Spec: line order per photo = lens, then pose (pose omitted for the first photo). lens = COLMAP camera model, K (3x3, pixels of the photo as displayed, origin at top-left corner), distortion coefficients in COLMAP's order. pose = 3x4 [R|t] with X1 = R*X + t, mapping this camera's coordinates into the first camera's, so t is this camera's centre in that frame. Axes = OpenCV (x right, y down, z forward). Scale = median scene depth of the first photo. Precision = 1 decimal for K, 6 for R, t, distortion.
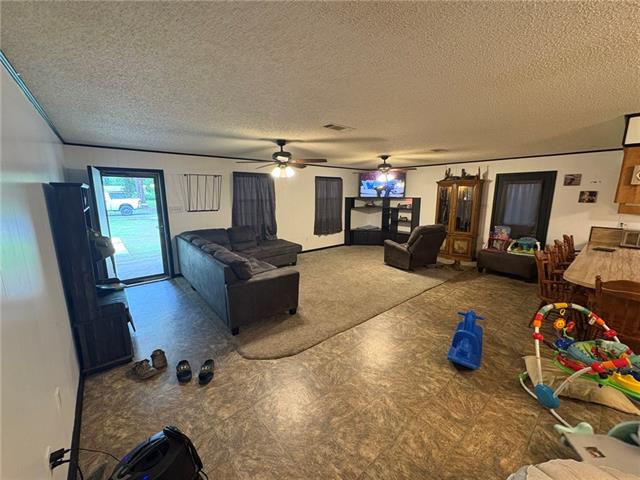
lens RADIAL K [[254.4, 0, 320.2], [0, 254.4, 240.7], [0, 0, 1]] dist [-0.004263, -0.000279]
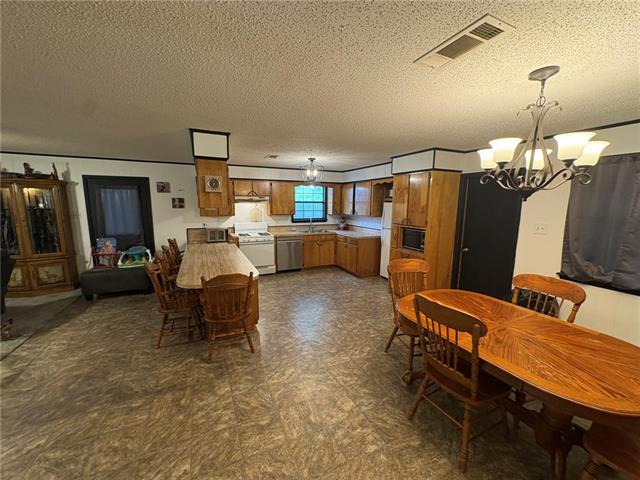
lens RADIAL K [[254.4, 0, 319.8], [0, 254.4, 241.4], [0, 0, 1]] dist [-0.004263, -0.000279]
pose [[0.259041, -0.144673, 0.954970, 0.107758], [0.166067, 0.980666, 0.103519, -0.017192], [-0.951483, 0.131773, 0.278058, 0.101200]]
